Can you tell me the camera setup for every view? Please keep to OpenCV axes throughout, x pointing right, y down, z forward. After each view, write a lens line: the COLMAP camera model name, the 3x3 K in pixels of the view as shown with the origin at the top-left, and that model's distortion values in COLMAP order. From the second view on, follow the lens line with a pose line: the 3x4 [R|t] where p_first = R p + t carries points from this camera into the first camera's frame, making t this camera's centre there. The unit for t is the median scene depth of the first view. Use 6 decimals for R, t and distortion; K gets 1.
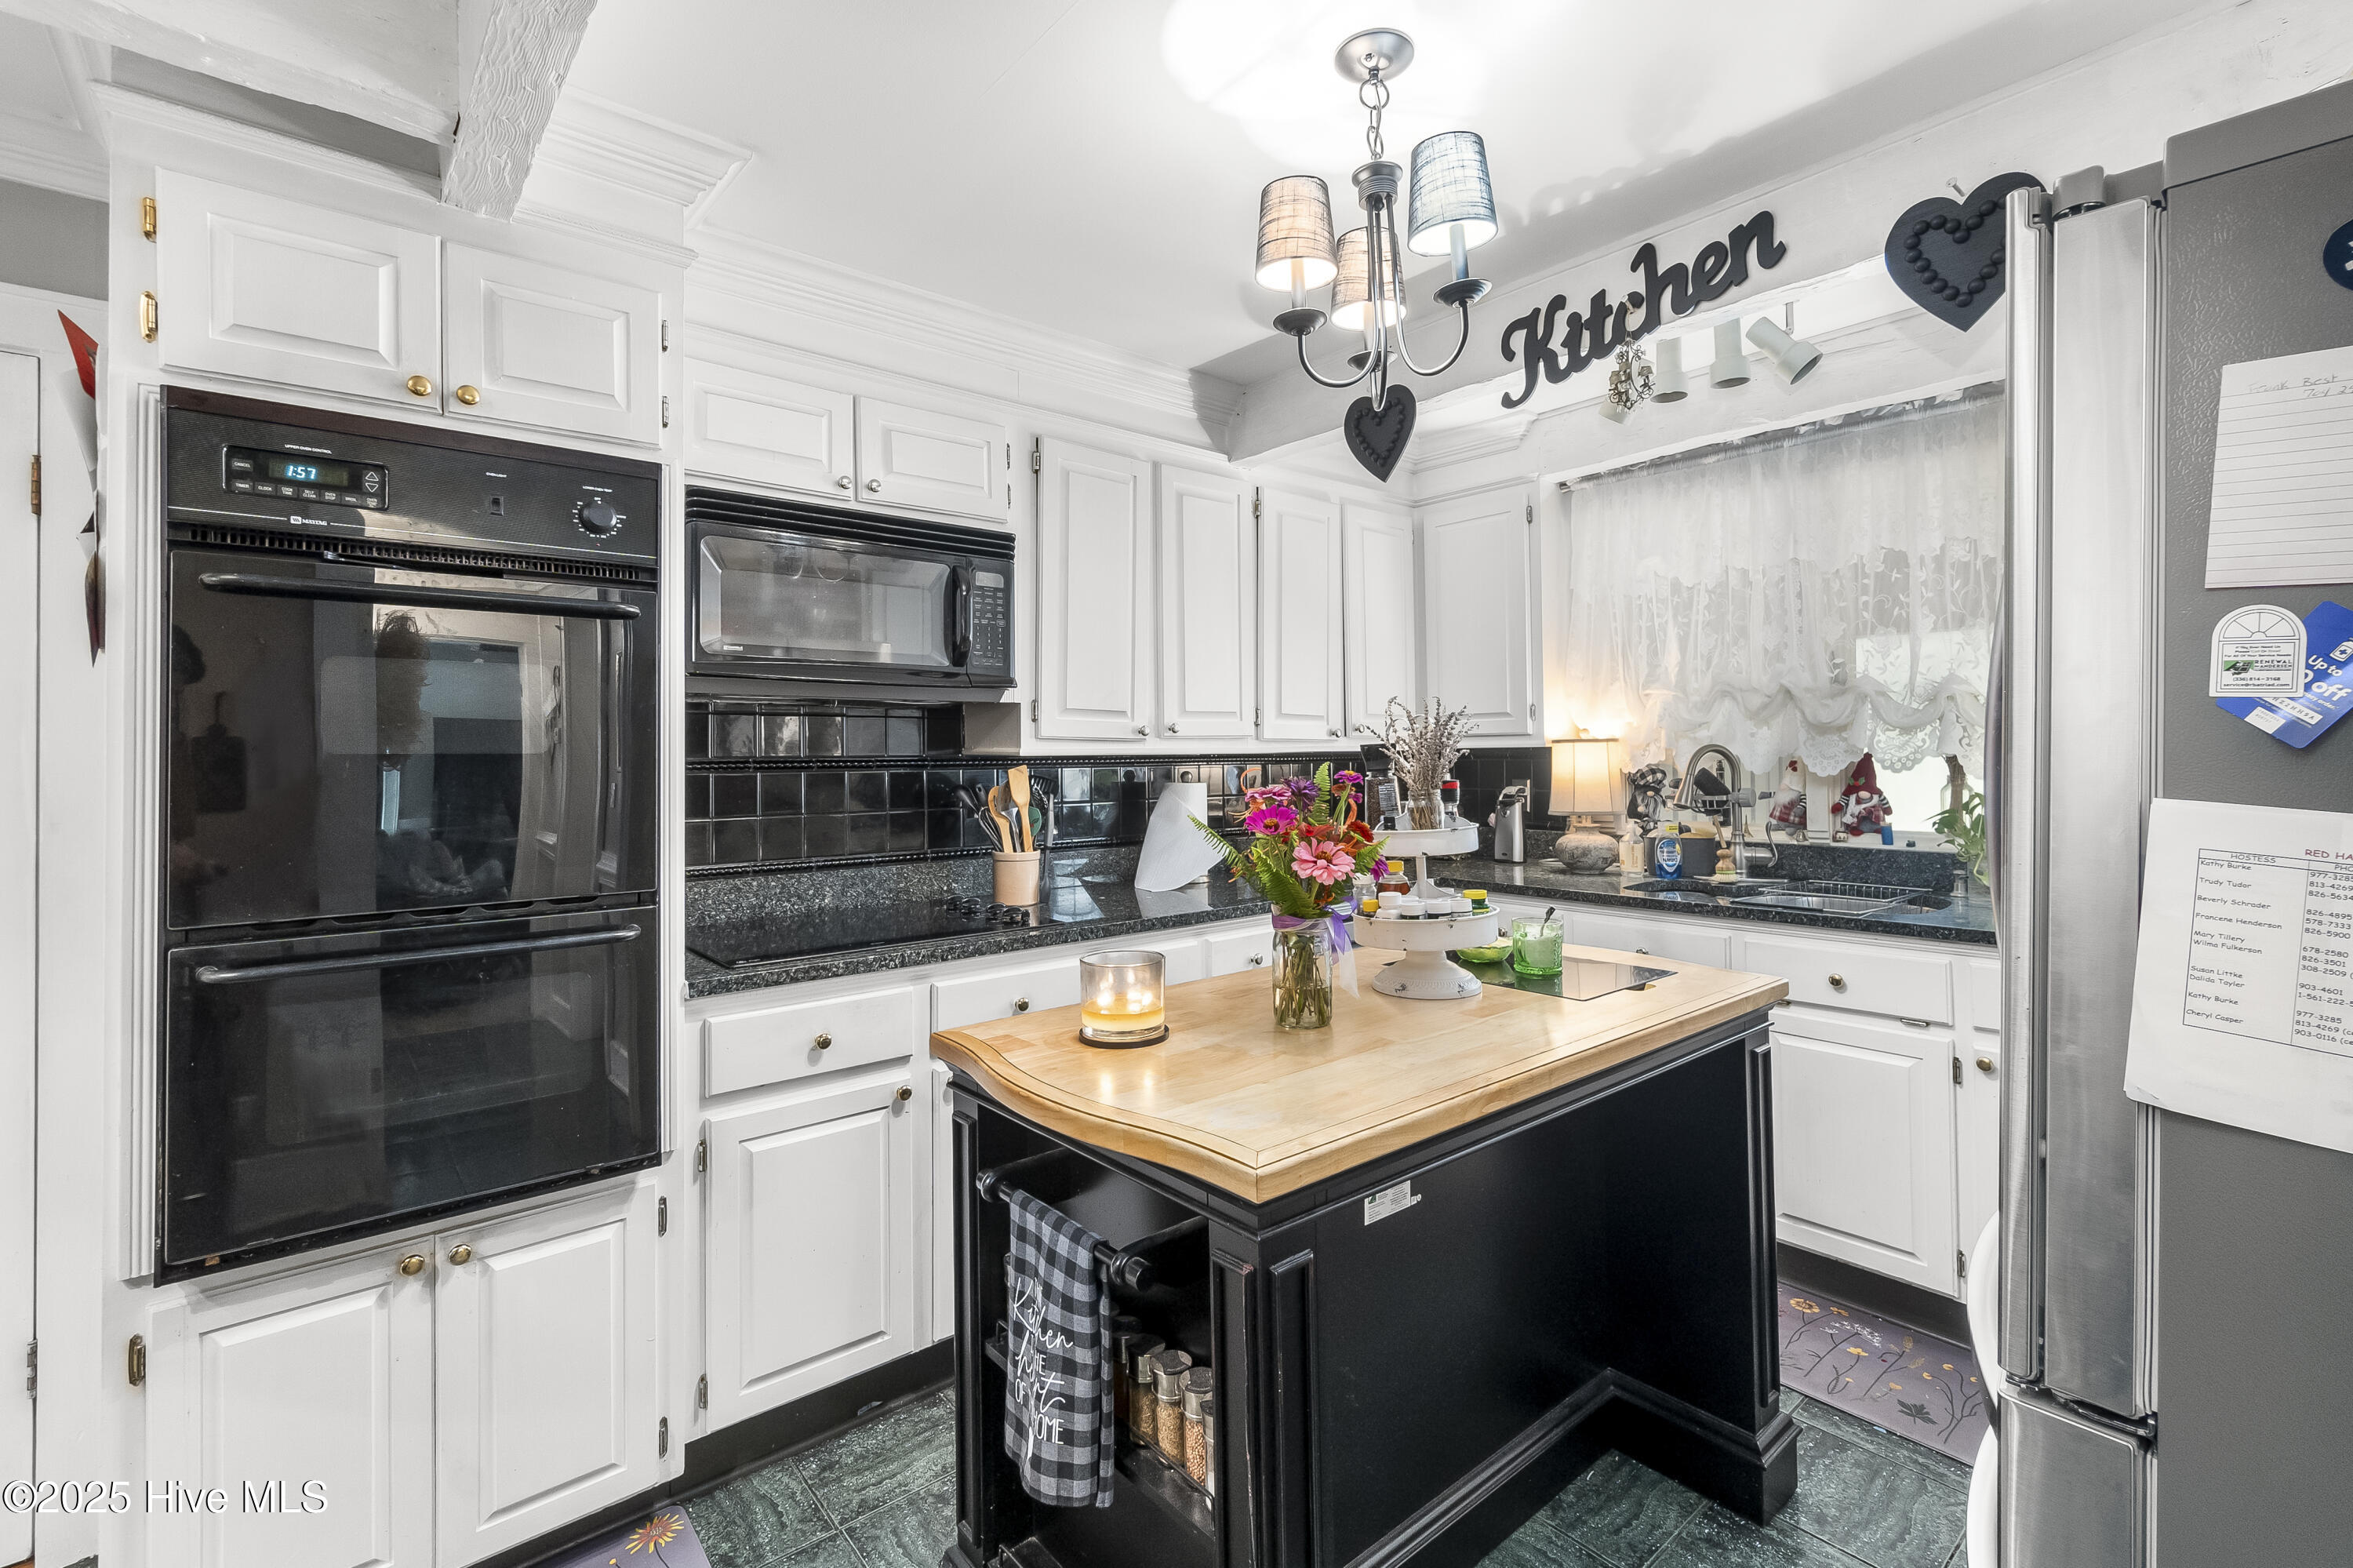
lens RADIAL K [[1031.3, 0, 1174.8], [0, 1031.3, 765.2], [0, 0, 1]] dist [-0.004698, 0.000077]
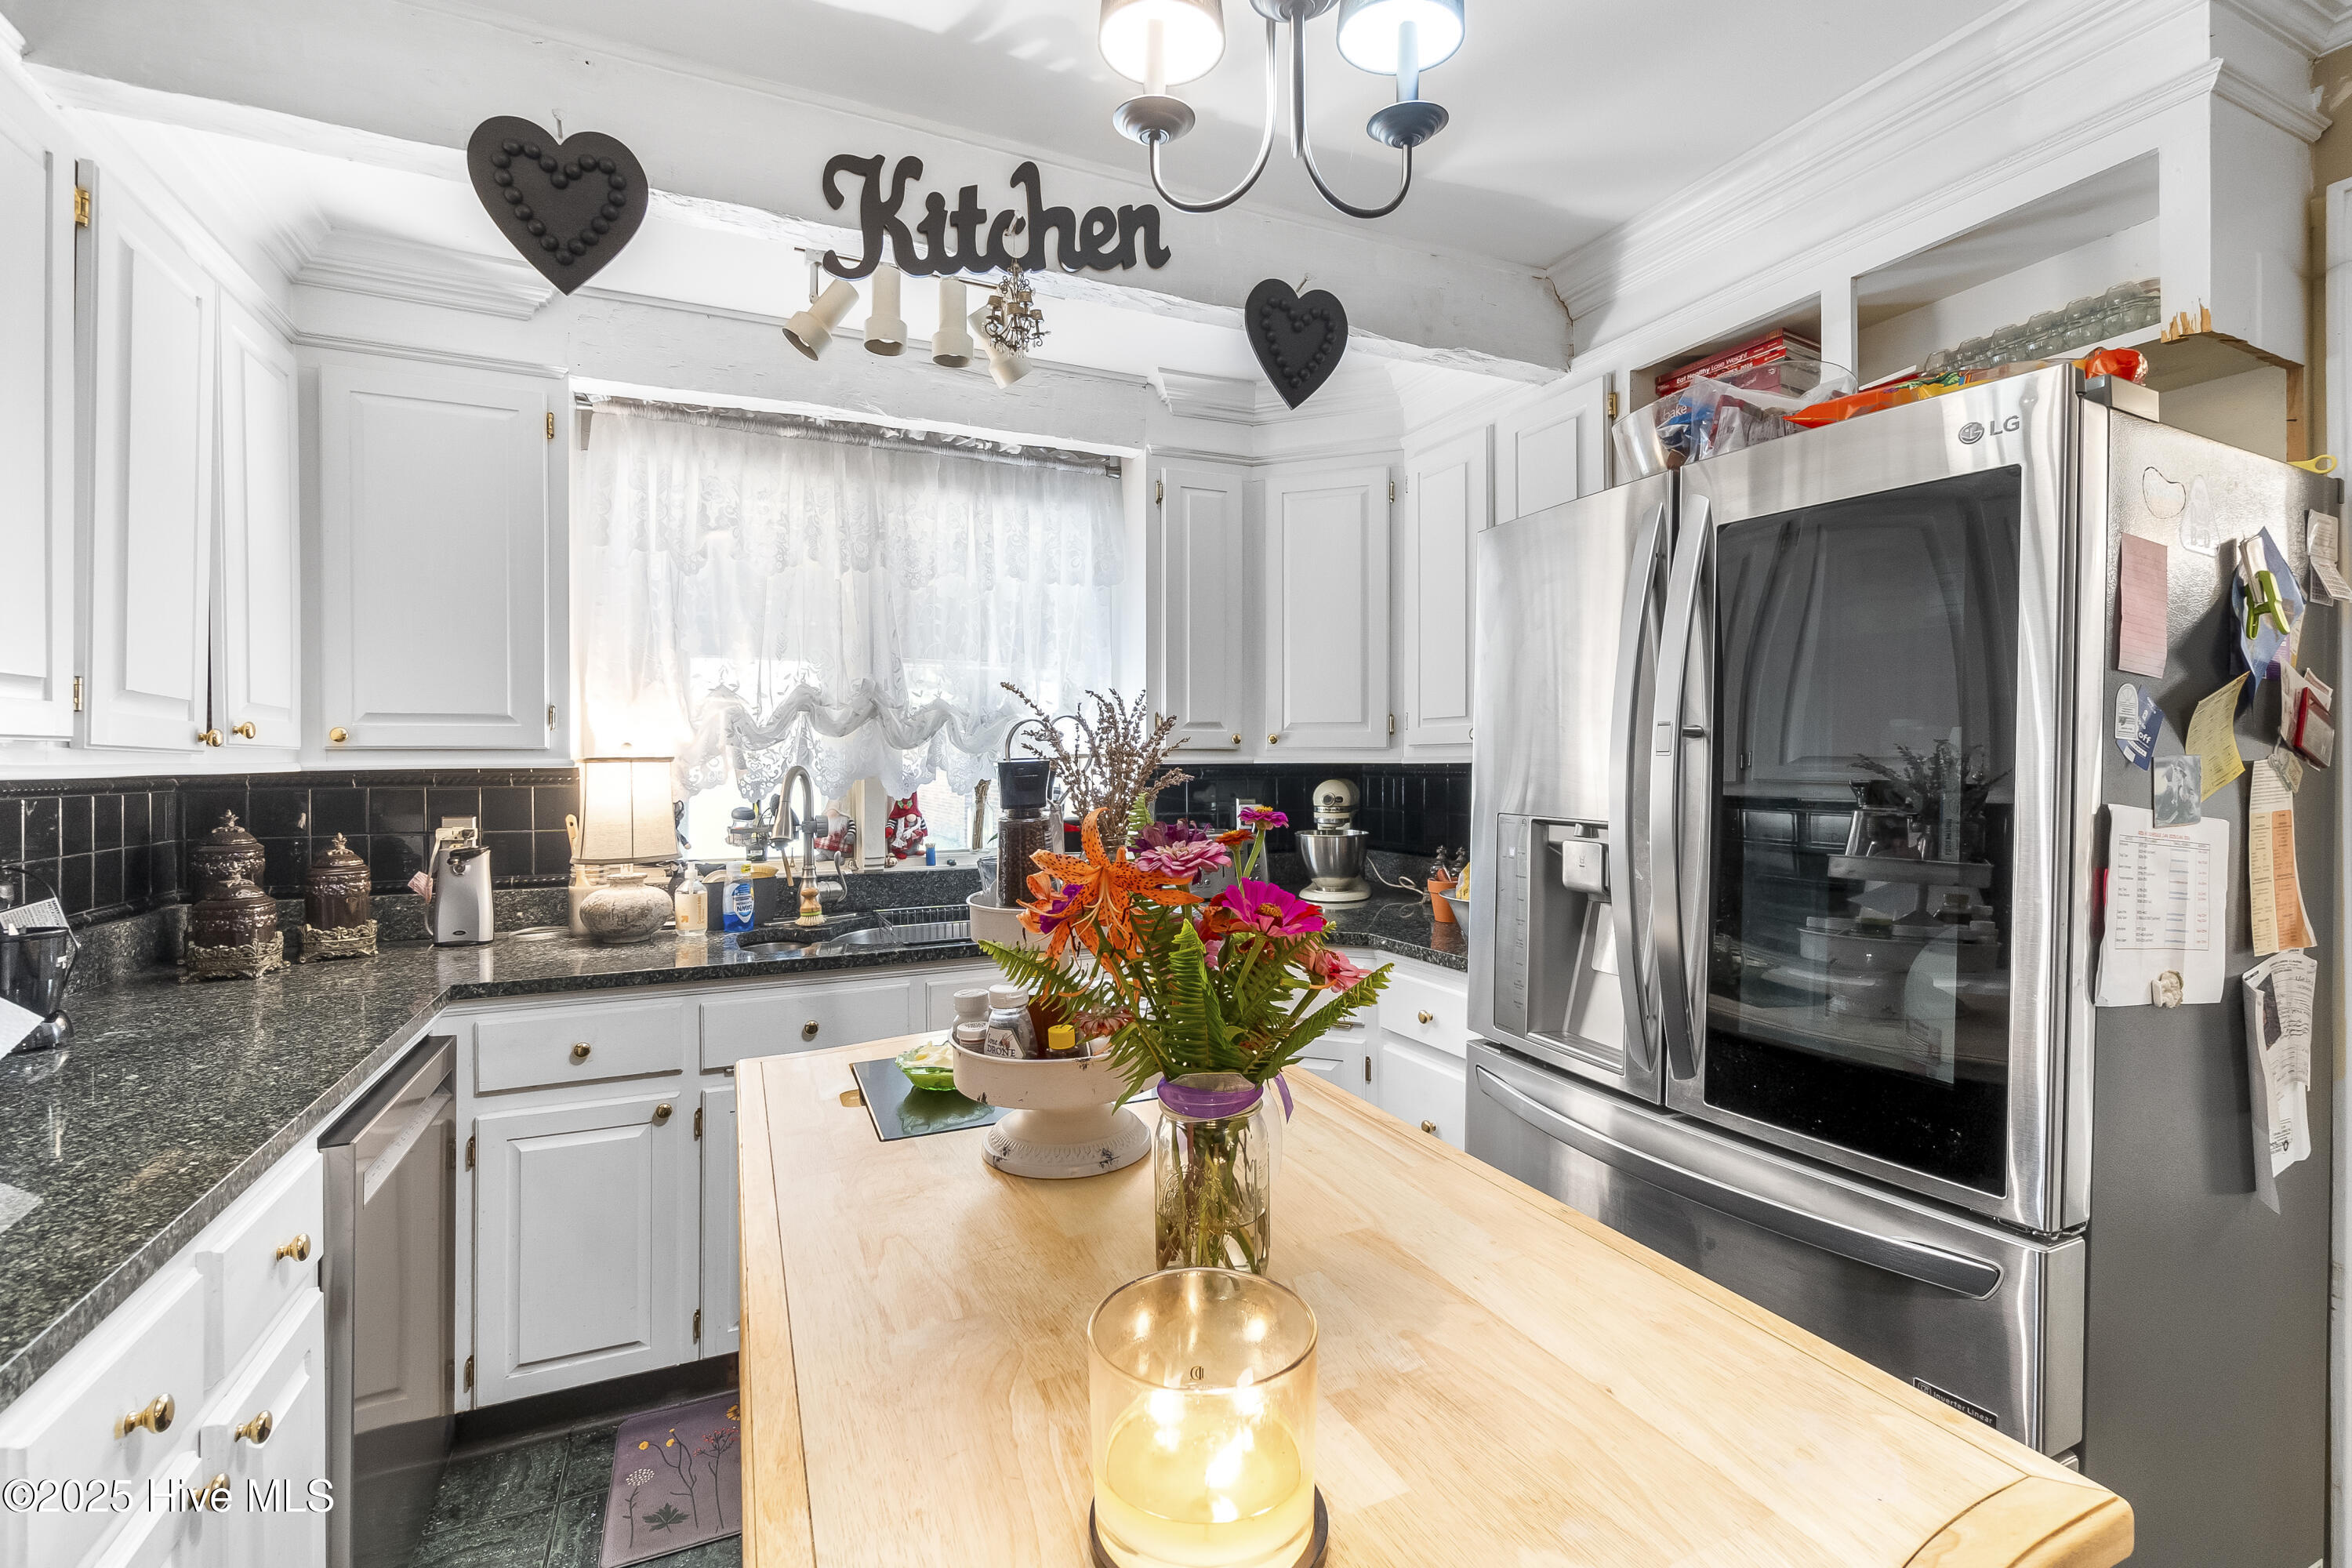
lens RADIAL K [[1030.8, 0, 1175.5], [0, 1030.8, 774.5], [0, 0, 1]] dist [-0.004698, 0.000077]
pose [[0.275757, 0.000214, 0.961227, -0.273748], [0.012934, 0.999909, -0.003933, -0.007680], [-0.961140, 0.013517, 0.275729, 0.595587]]
